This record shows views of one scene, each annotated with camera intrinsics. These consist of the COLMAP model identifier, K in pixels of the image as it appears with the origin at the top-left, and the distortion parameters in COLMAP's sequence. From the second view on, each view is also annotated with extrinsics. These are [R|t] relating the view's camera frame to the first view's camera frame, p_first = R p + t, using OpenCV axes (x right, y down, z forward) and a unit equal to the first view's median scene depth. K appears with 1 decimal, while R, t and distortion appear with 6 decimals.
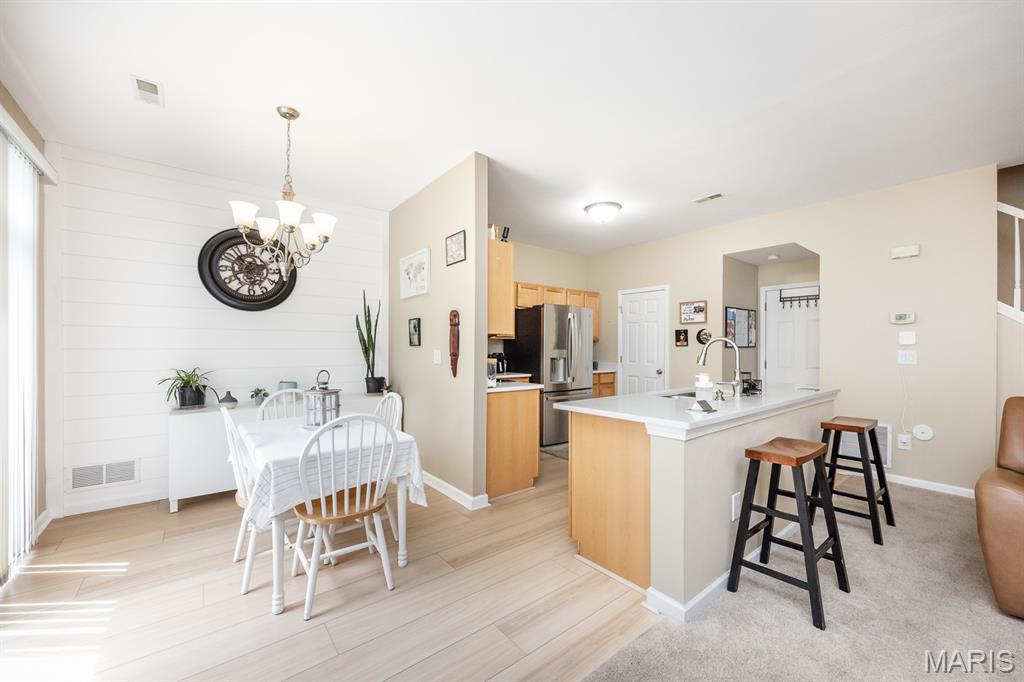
lens RADIAL K [[396.7, 0, 514.7], [0, 396.7, 346.6], [0, 0, 1]] dist [0.000105, 0.000029]
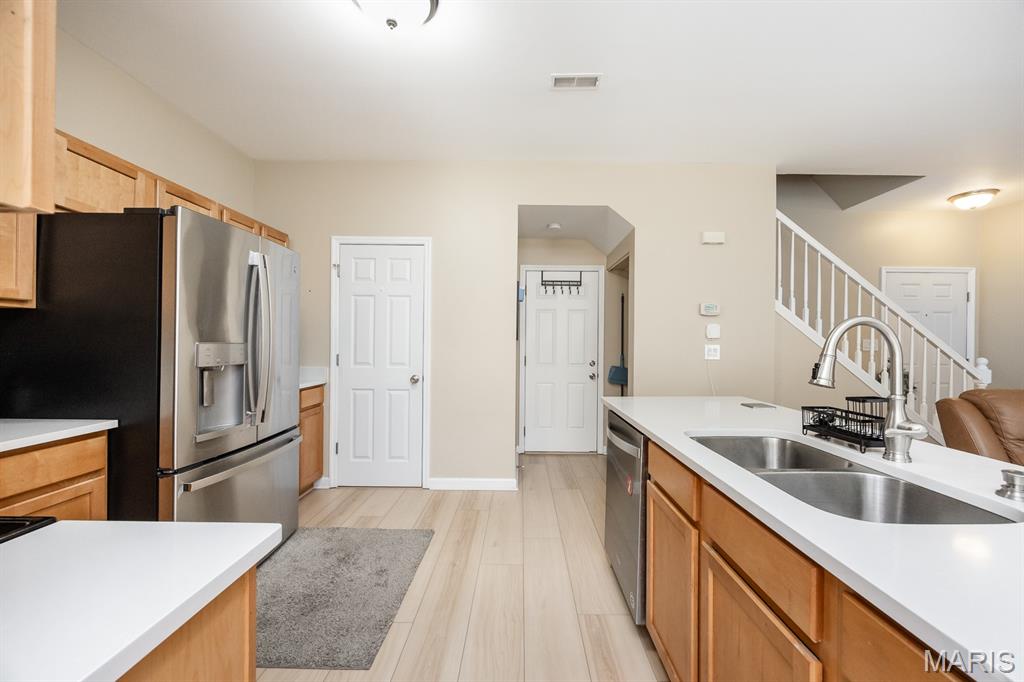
lens RADIAL K [[390.1, 0, 517.1], [0, 390.1, 341.1], [0, 0, 1]] dist [-0.002481, -0.000248]
pose [[0.621514, 0.001888, 0.783401, -0.005239], [-0.008919, 0.999949, 0.004666, 0.000880], [-0.783353, -0.009887, 0.621499, 0.757899]]
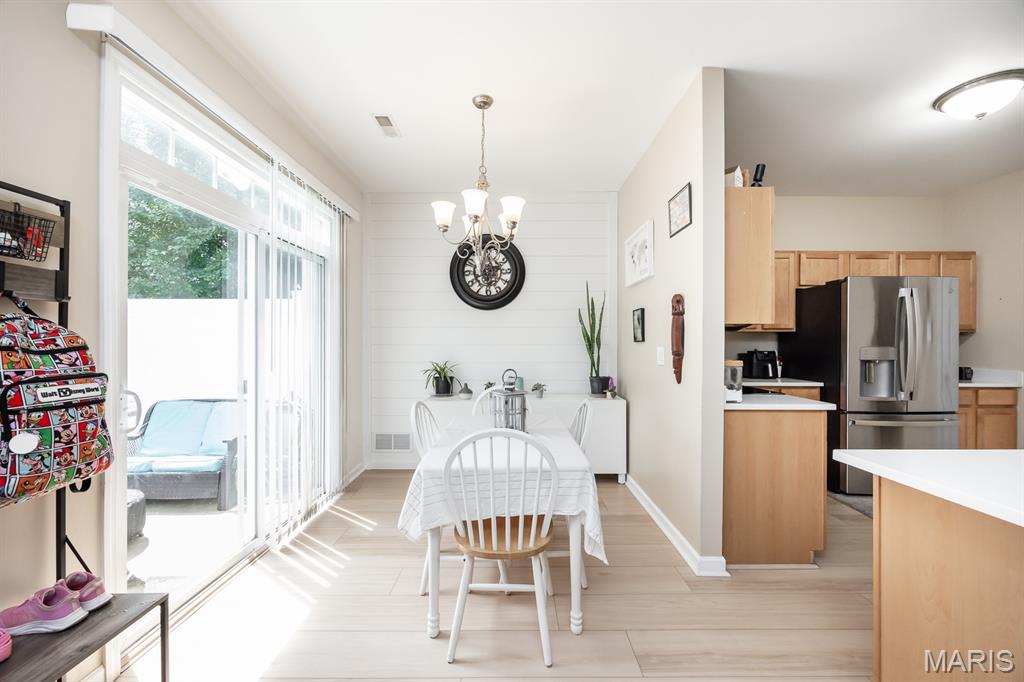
lens RADIAL K [[390.1, 0, 517.1], [0, 390.1, 341.1], [0, 0, 1]] dist [-0.002481, -0.000248]
pose [[0.786513, -0.002730, -0.617567, 0.055836], [0.001018, 0.999995, -0.003124, -0.001180], [0.617572, 0.001828, 0.786512, 0.208437]]
